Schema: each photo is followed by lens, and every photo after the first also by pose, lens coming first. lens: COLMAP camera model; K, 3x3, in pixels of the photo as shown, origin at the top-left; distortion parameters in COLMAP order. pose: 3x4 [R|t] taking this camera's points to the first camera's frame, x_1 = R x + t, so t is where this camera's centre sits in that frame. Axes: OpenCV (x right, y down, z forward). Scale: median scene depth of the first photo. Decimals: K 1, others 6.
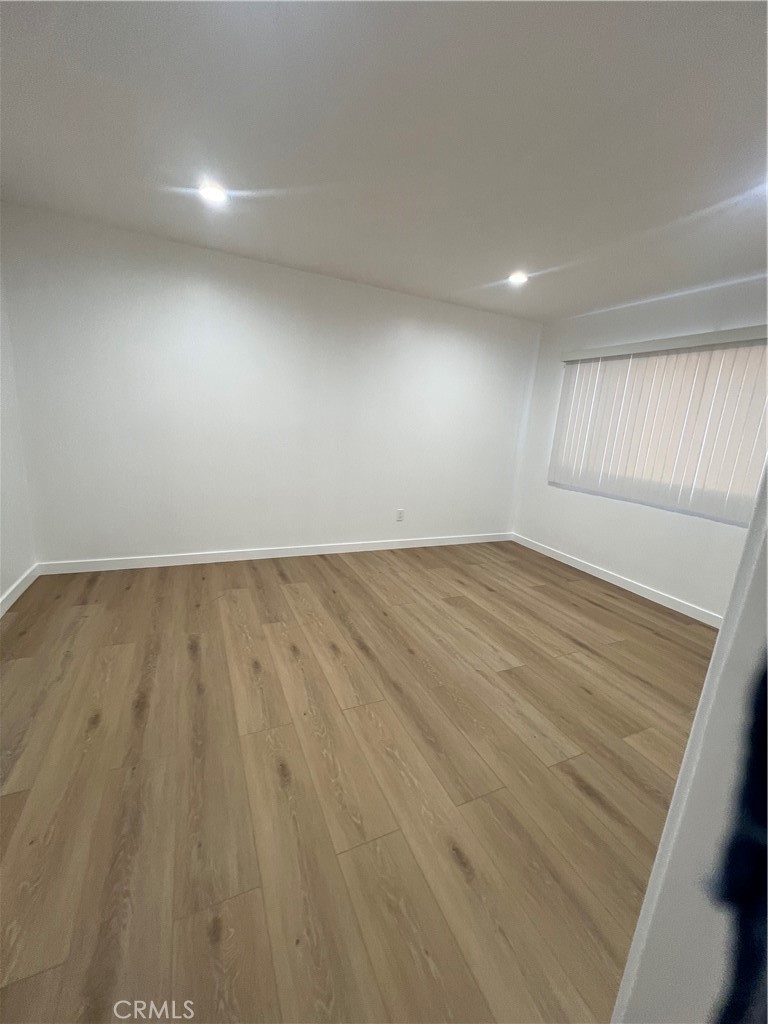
lens RADIAL K [[412.3, 0, 383.8], [0, 412.3, 518.6], [0, 0, 1]] dist [-0.000228, 0.000179]
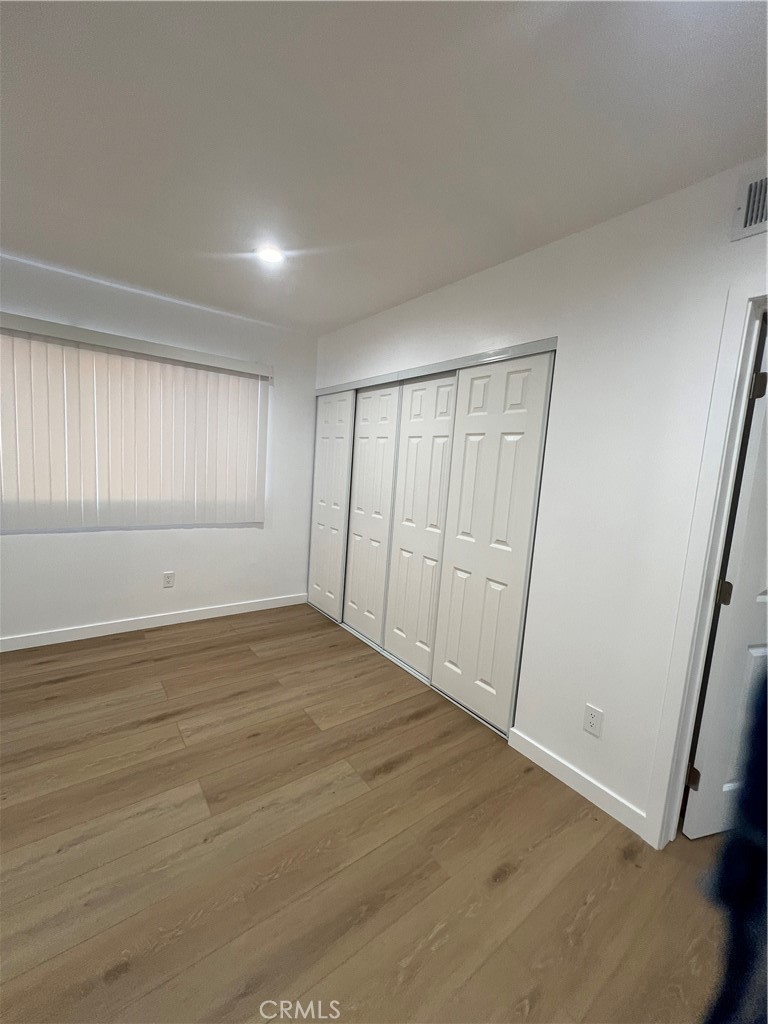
lens RADIAL K [[414.7, 0, 384.0], [0, 414.7, 512.0], [0, 0, 1]] dist [0.007180, -0.000490]
pose [[-0.218999, -0.199894, 0.955030, -0.421718], [0.141289, 0.961977, 0.233747, -0.282563], [-0.965441, 0.186126, -0.182429, 0.905810]]
